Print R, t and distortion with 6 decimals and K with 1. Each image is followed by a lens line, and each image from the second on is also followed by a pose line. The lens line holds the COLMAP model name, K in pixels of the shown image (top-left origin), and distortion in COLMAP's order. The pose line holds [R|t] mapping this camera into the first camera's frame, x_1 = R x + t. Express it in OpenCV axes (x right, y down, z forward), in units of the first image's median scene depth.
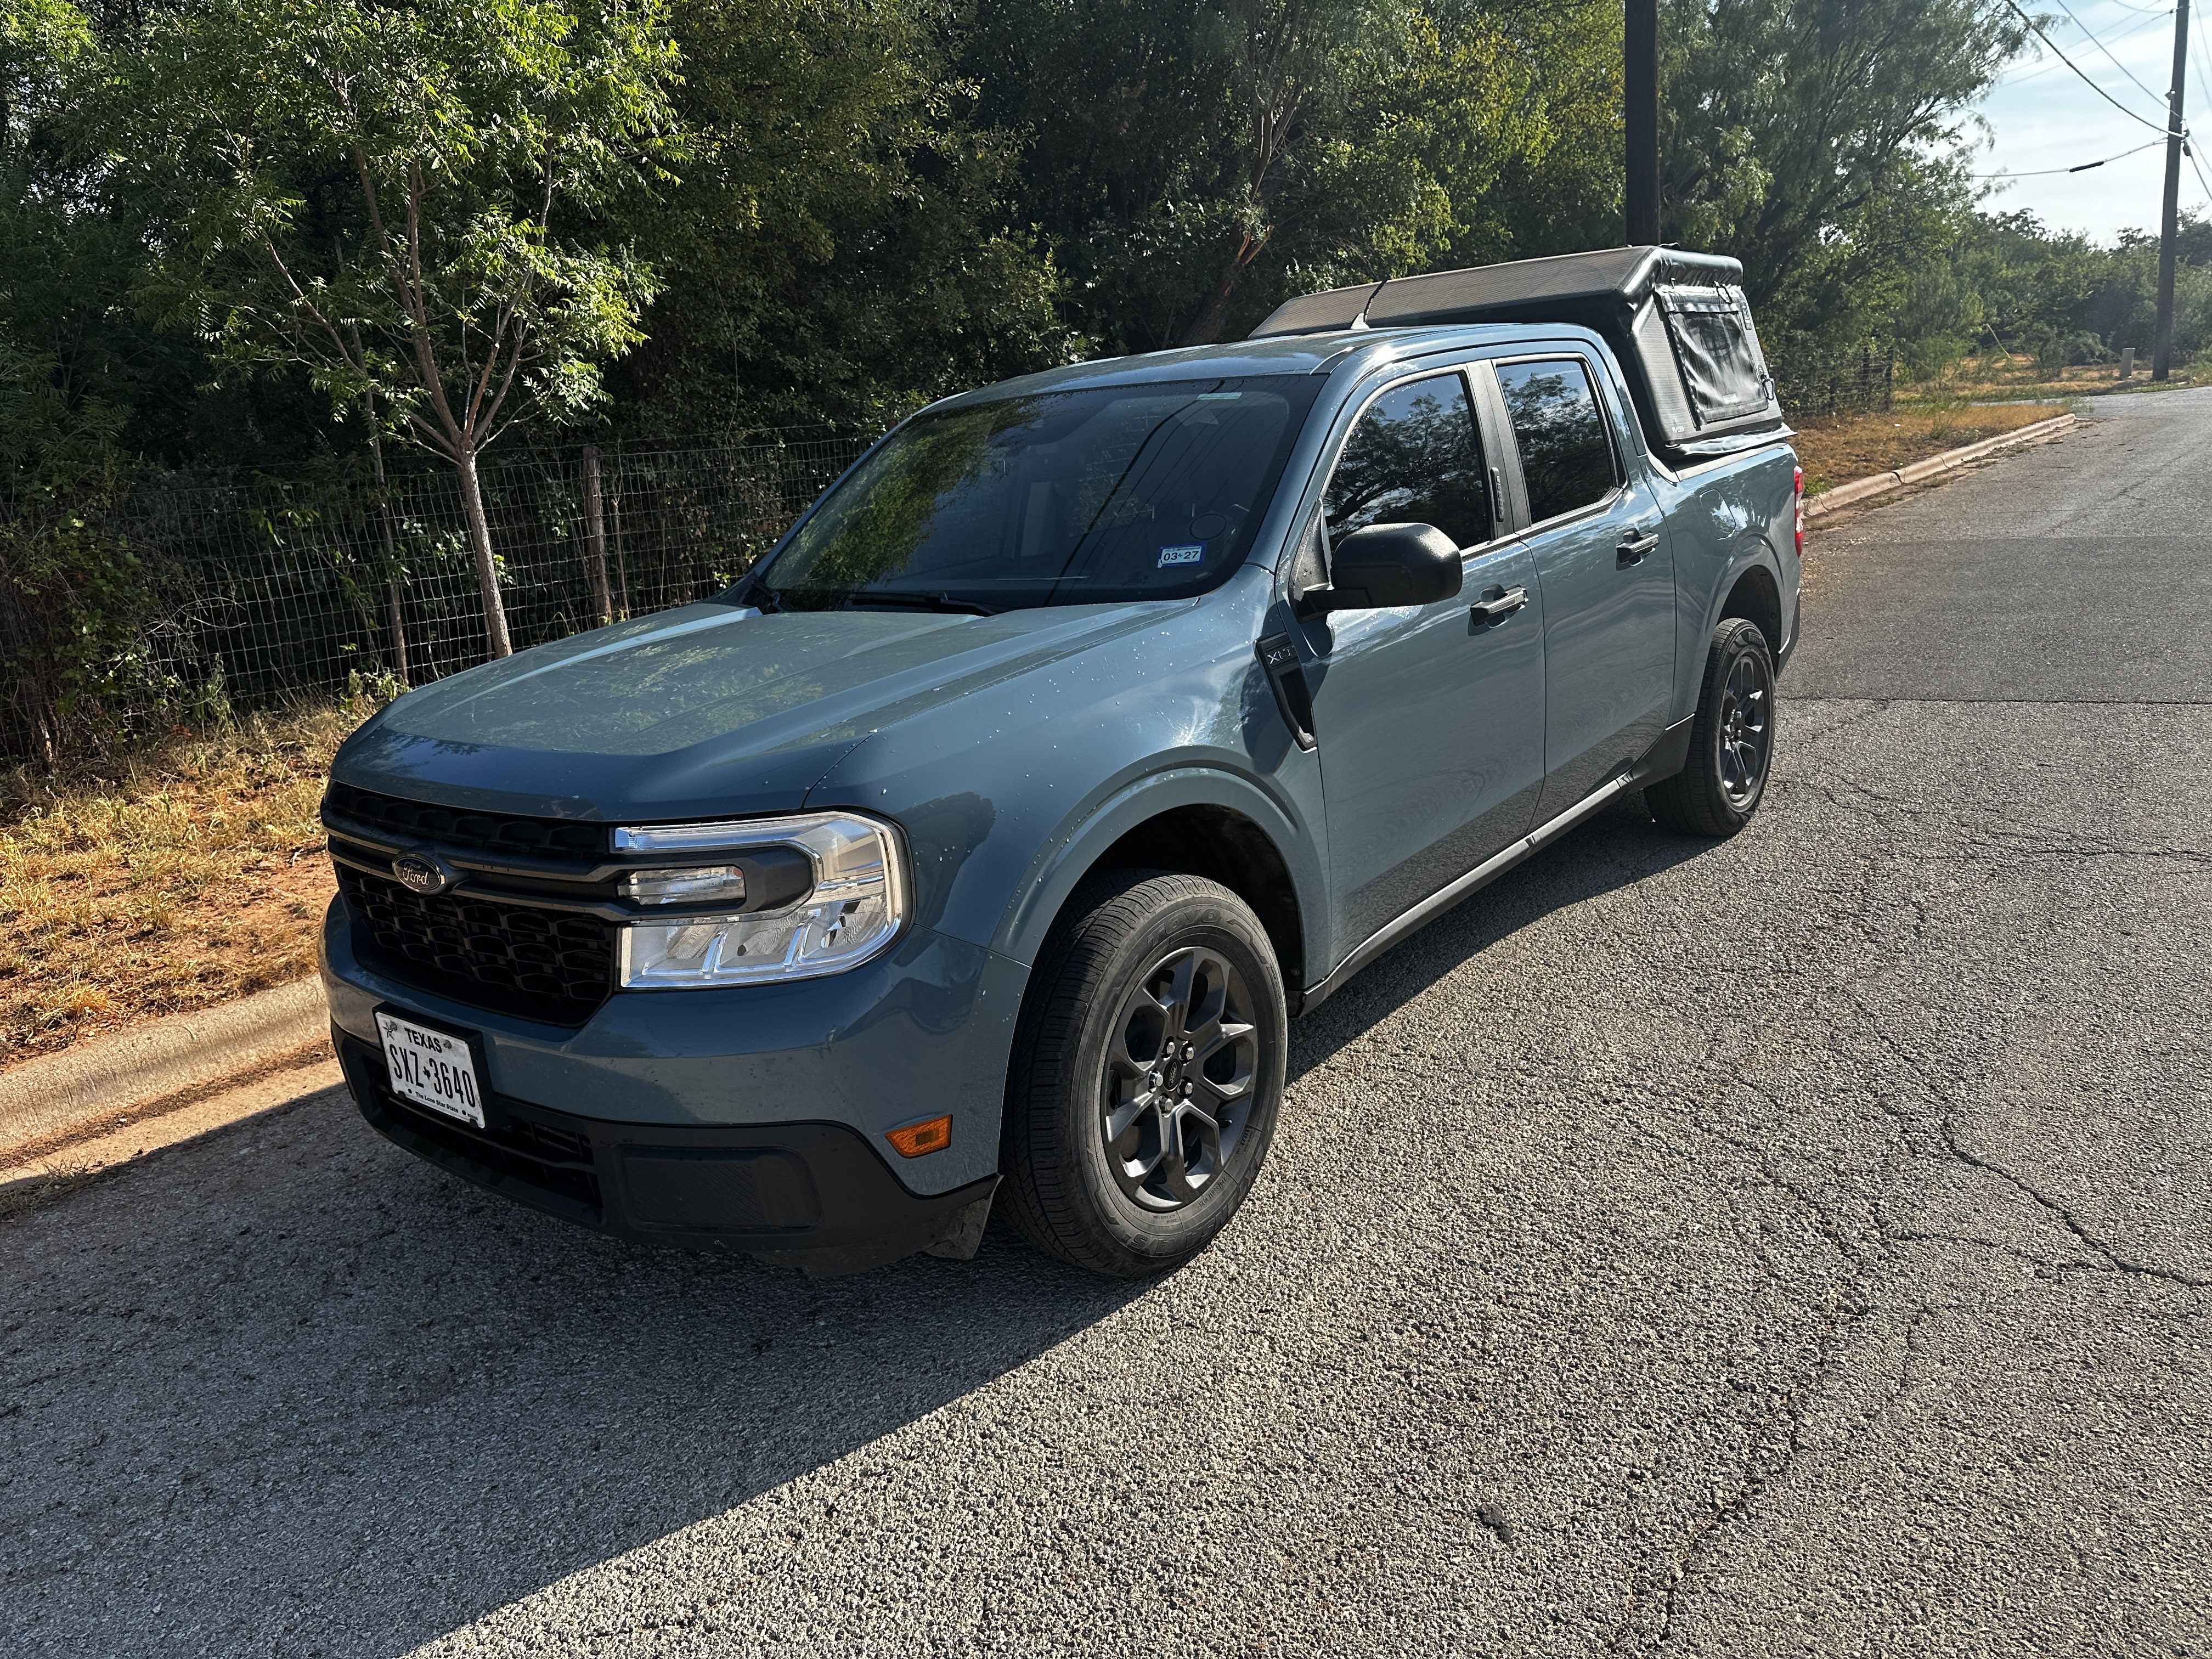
lens RADIAL K [[1580.2, 0, 1110.9], [0, 1580.2, 846.6], [0, 0, 1]] dist [-0.000750, -0.008299]
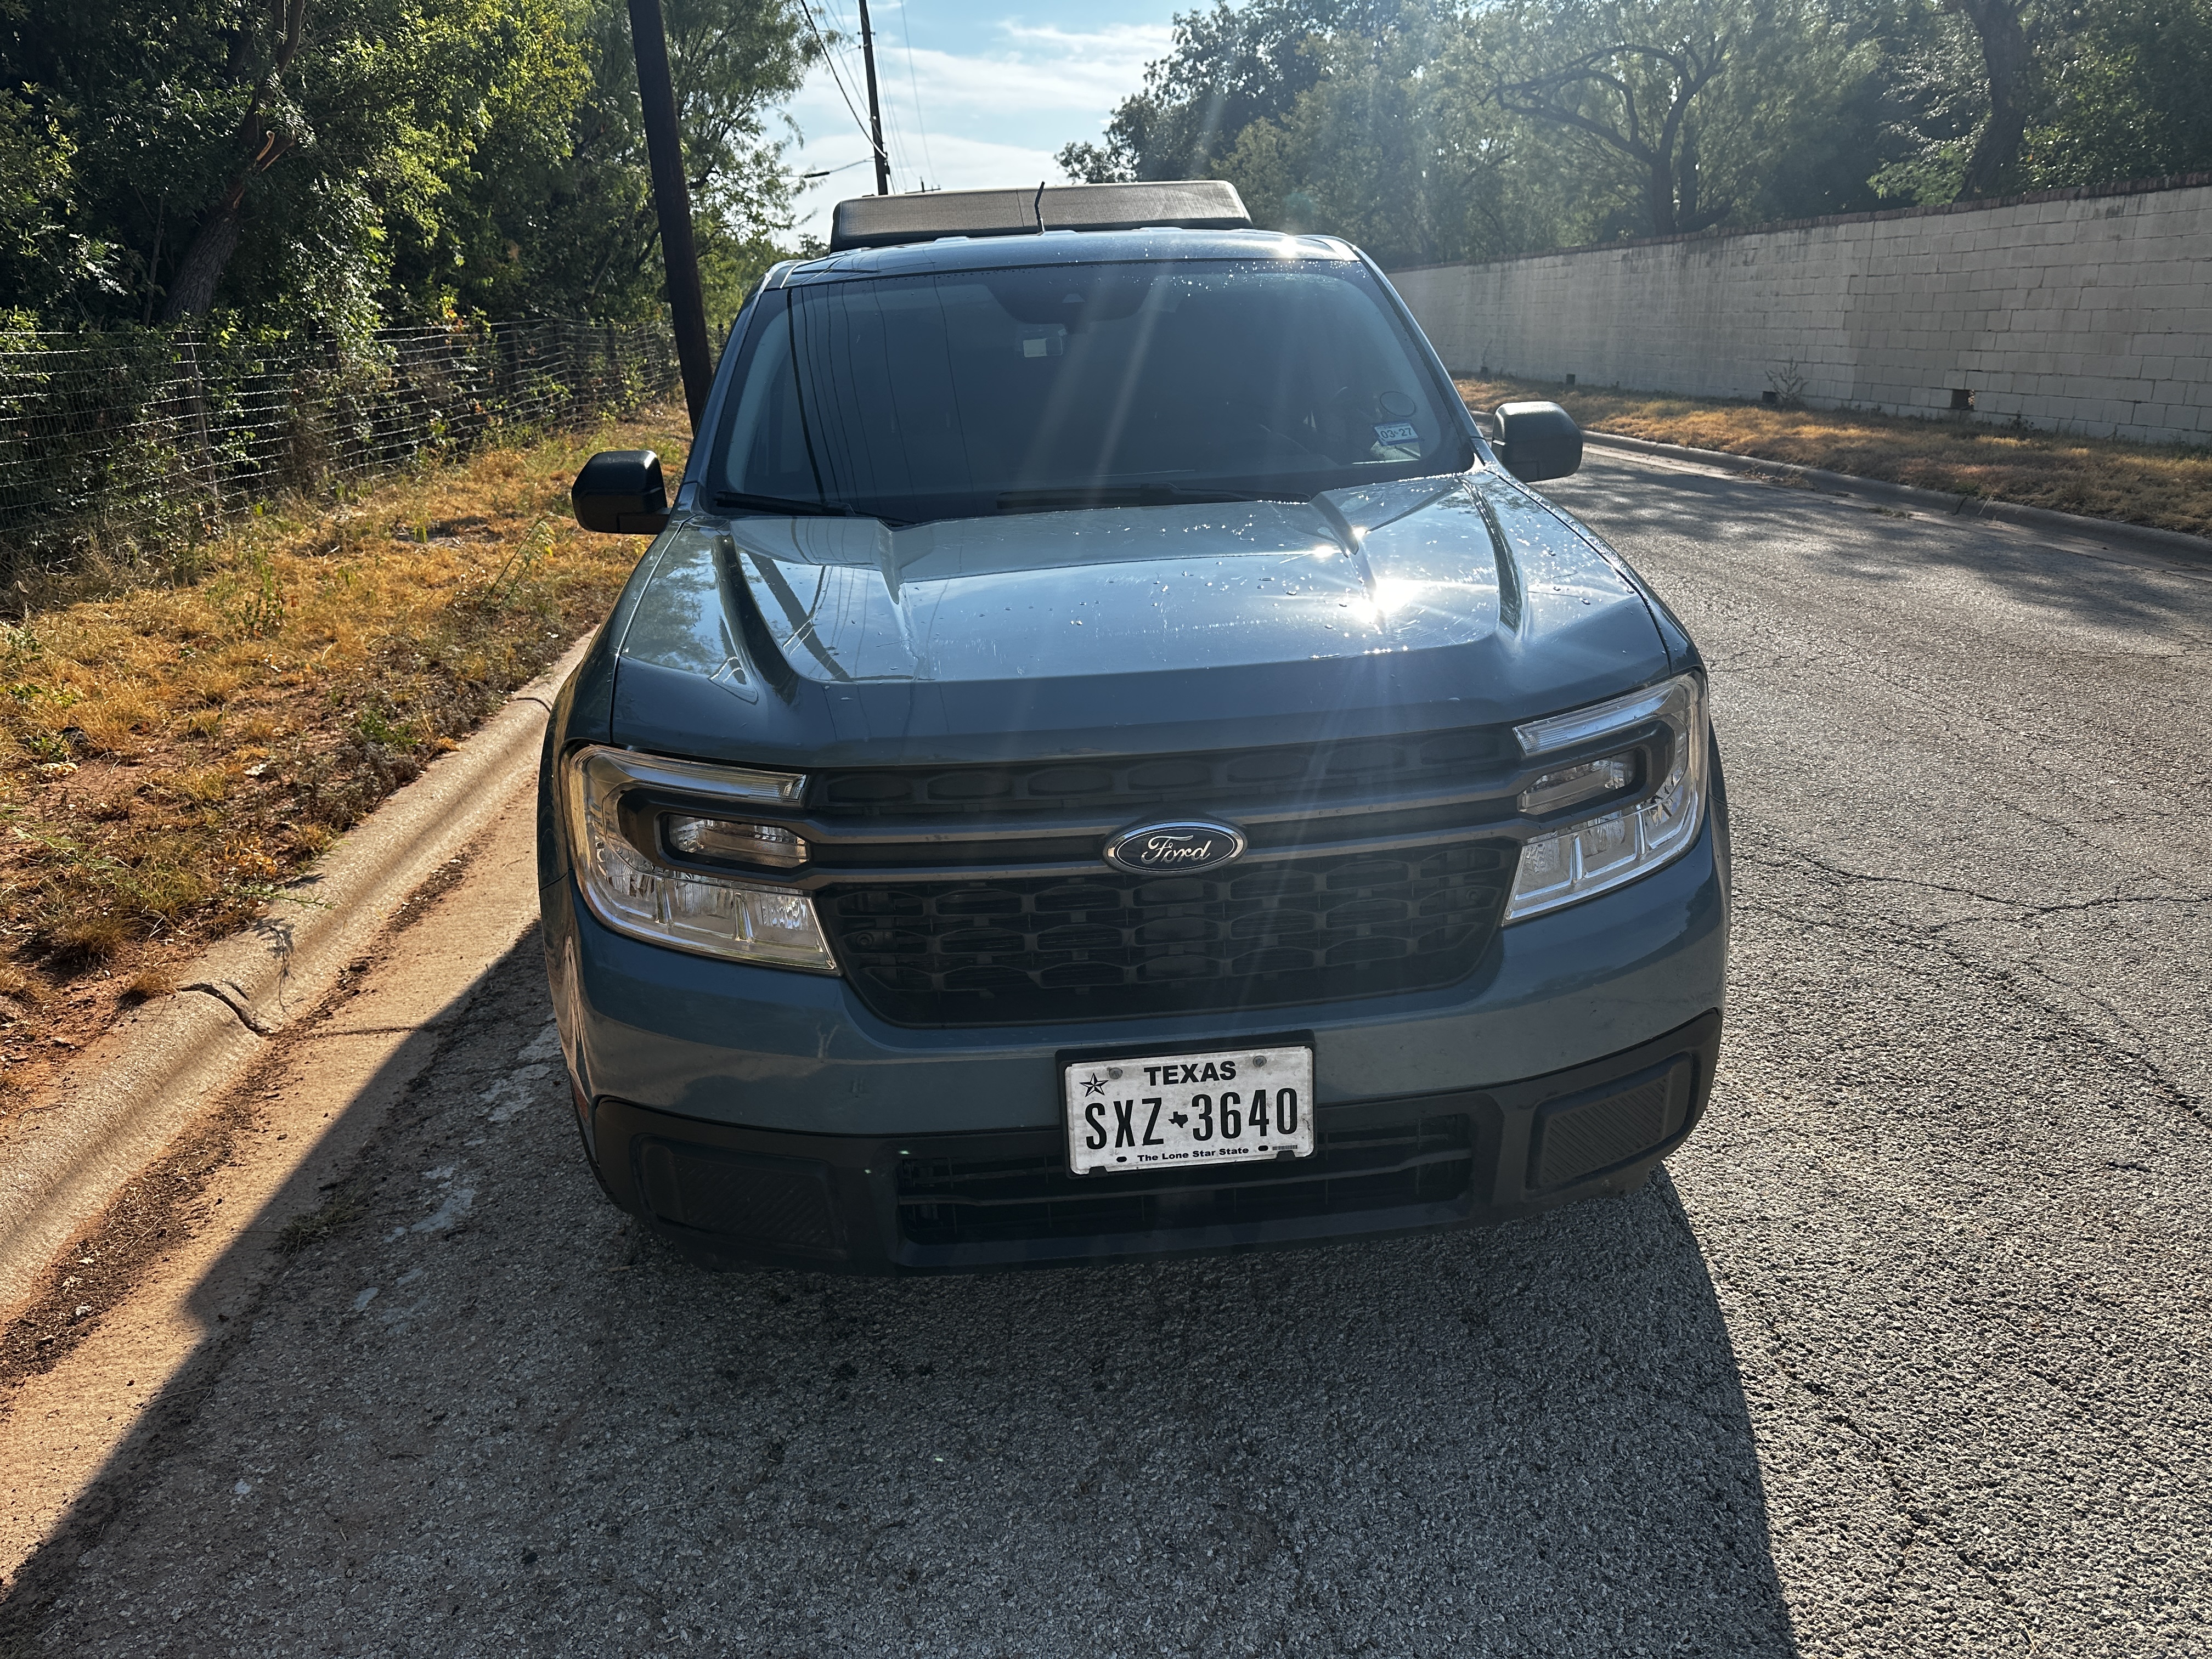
lens RADIAL K [[1580.2, 0, 1110.9], [0, 1580.2, 846.6], [0, 0, 1]] dist [-0.000750, -0.008299]
pose [[0.721957, -0.168577, 0.671088, -0.238078], [0.160581, 0.984209, 0.074480, -0.010808], [-0.673046, 0.053993, 0.737627, 0.122532]]
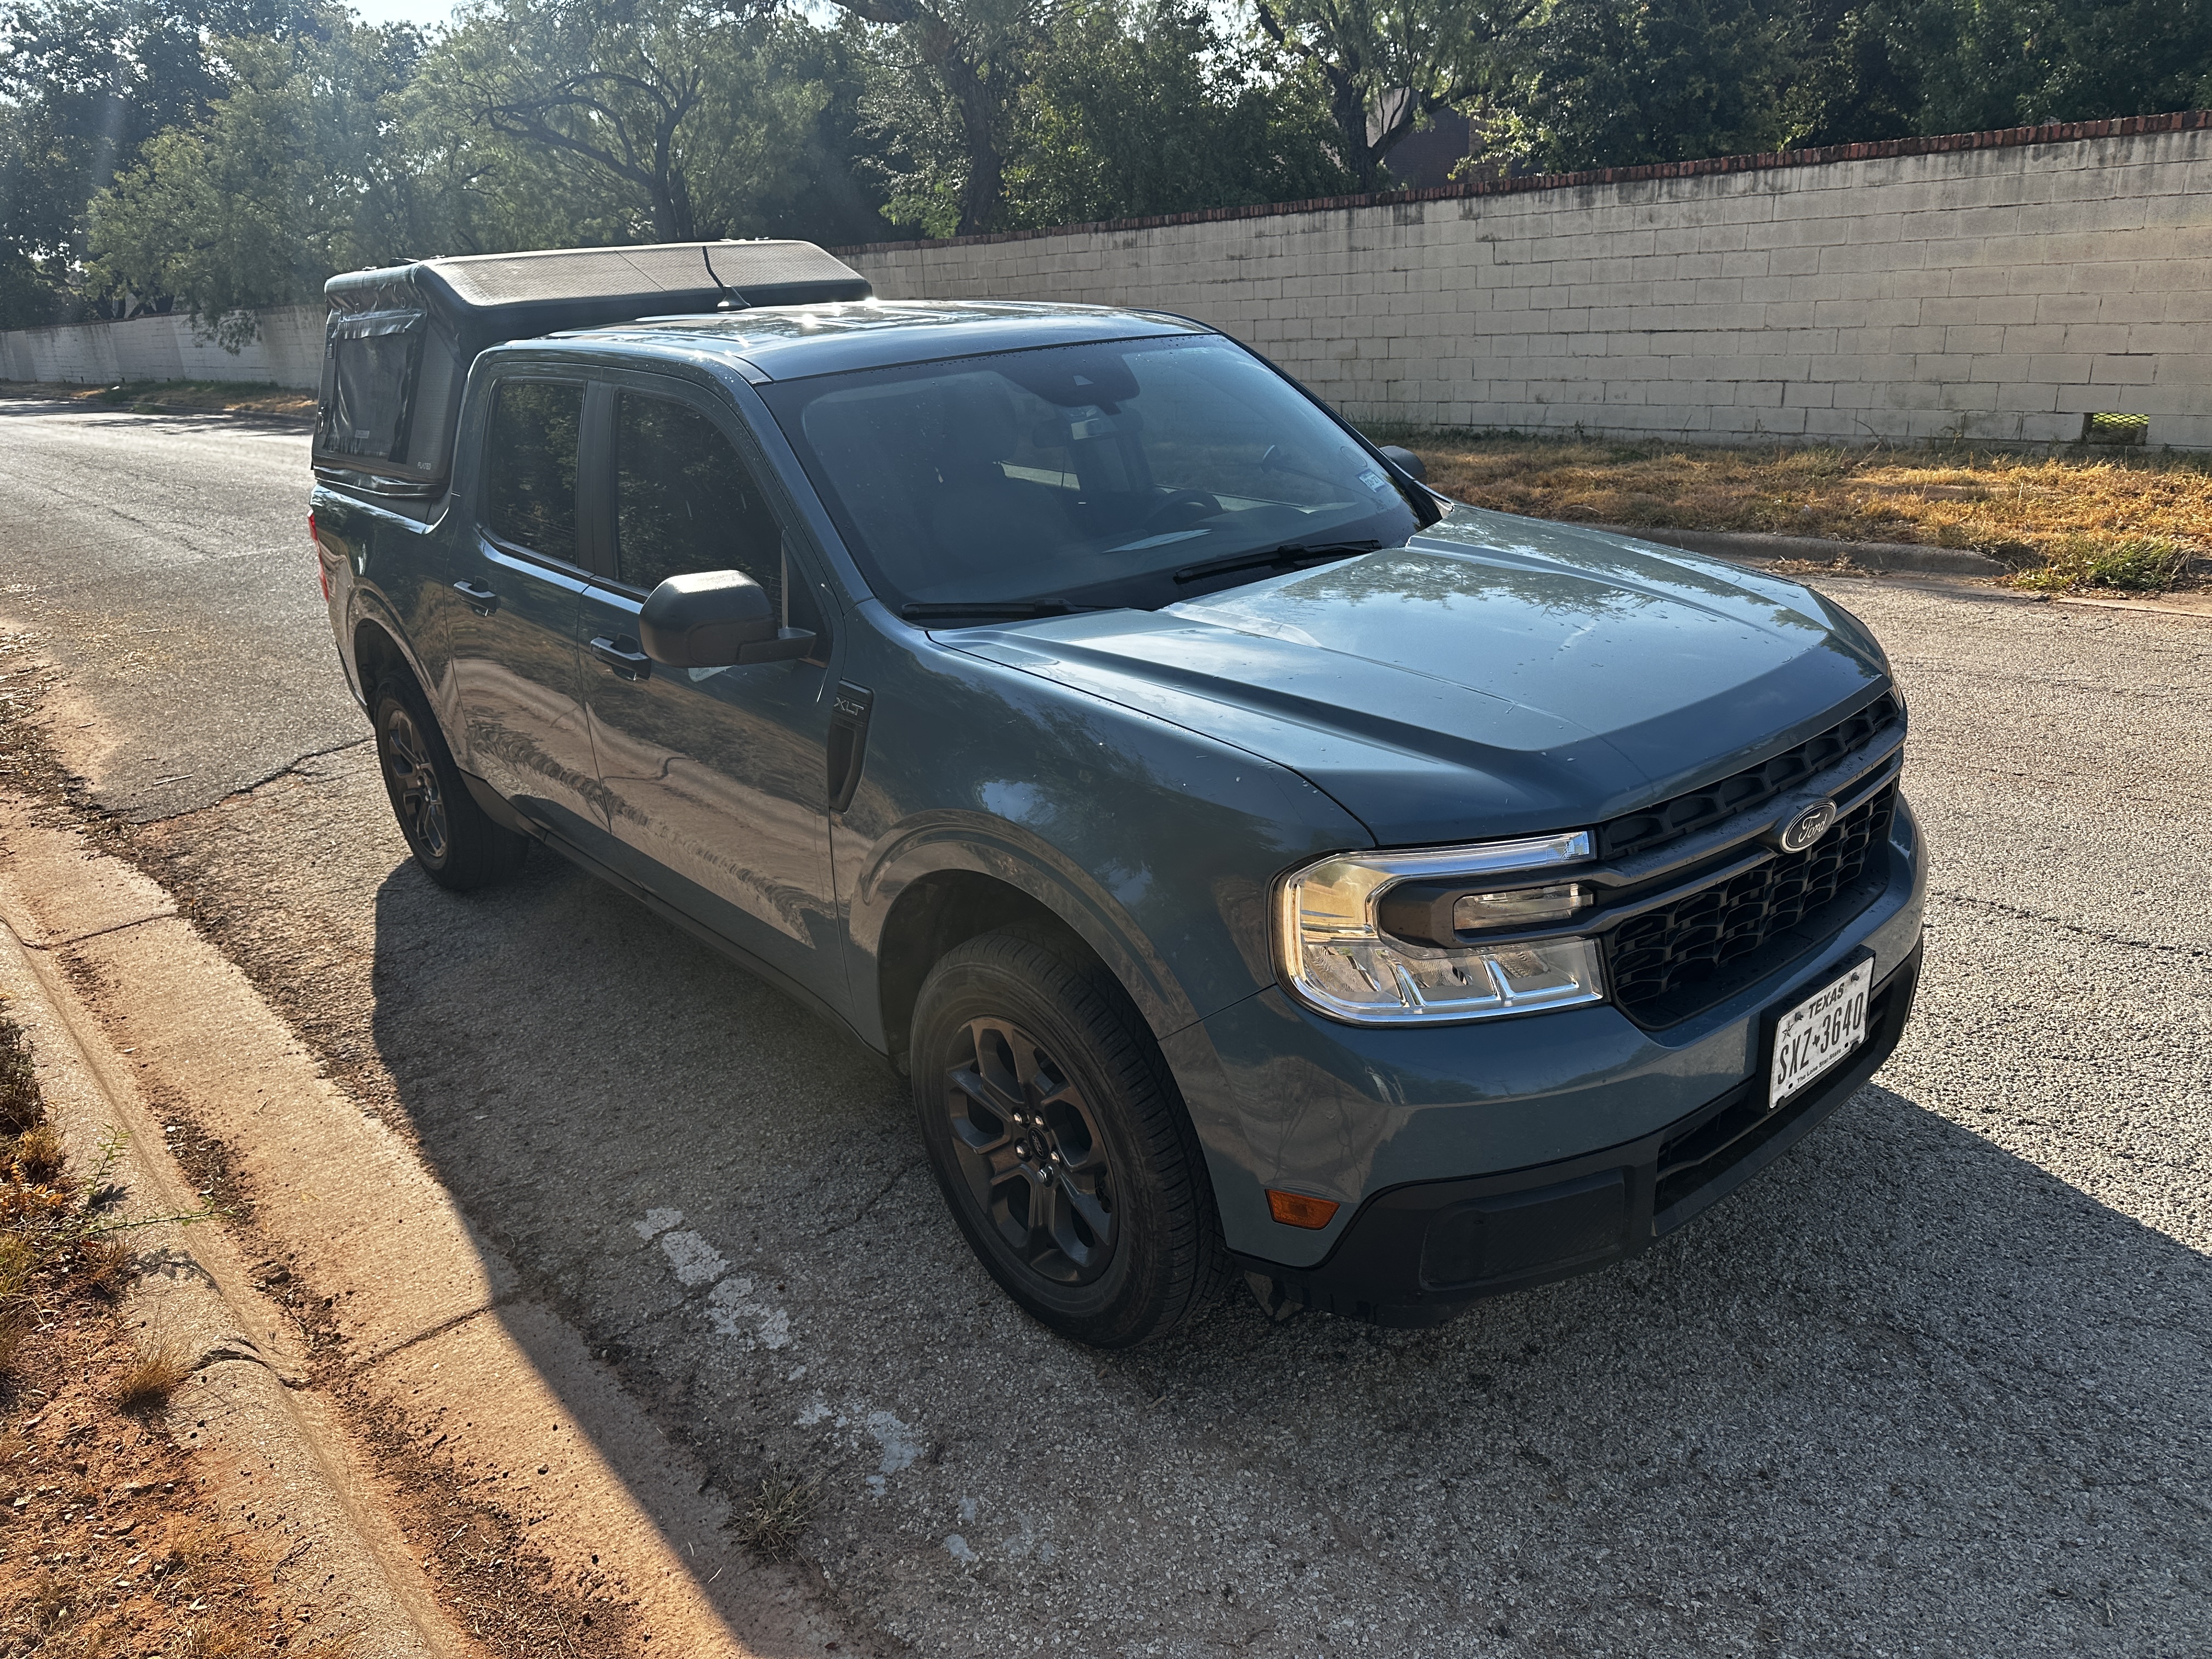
lens RADIAL K [[1584.1, 0, 1106.0], [0, 1584.1, 829.5], [0, 0, 1]] dist [0.000090, -0.008122]
pose [[0.172905, -0.257513, 0.950679, -0.346042], [0.299094, 0.933365, 0.198425, -0.070919], [-0.938428, 0.250034, 0.238404, 0.288883]]
